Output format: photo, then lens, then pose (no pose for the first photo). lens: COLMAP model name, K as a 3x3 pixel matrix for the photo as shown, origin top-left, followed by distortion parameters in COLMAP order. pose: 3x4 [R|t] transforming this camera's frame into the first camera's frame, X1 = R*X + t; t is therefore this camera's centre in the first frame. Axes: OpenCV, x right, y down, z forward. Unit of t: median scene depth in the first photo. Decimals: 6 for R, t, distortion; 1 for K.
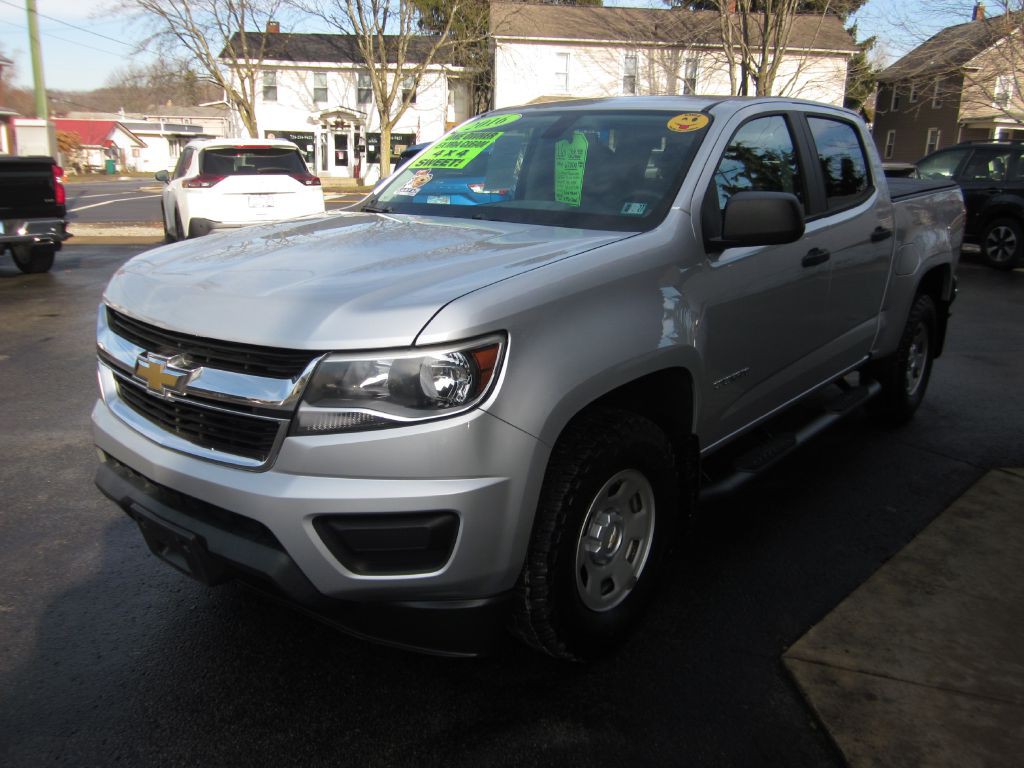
lens RADIAL K [[860.1, 0, 515.6], [0, 860.1, 386.8], [0, 0, 1]] dist [-0.039601, 0.018787]
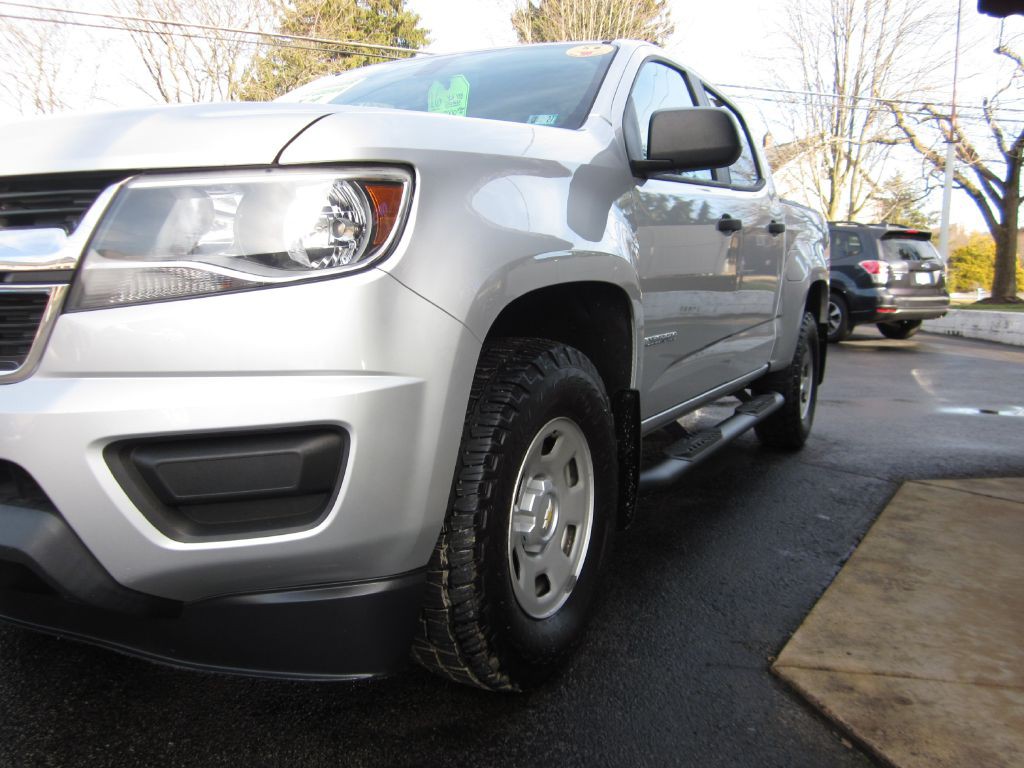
lens RADIAL K [[860.1, 0, 515.6], [0, 860.1, 386.8], [0, 0, 1]] dist [-0.039601, 0.018787]
pose [[0.980264, -0.016138, 0.197032, -0.056820], [0.042514, 0.990552, -0.130380, 0.166281], [-0.193066, 0.136184, 0.971689, 0.289519]]
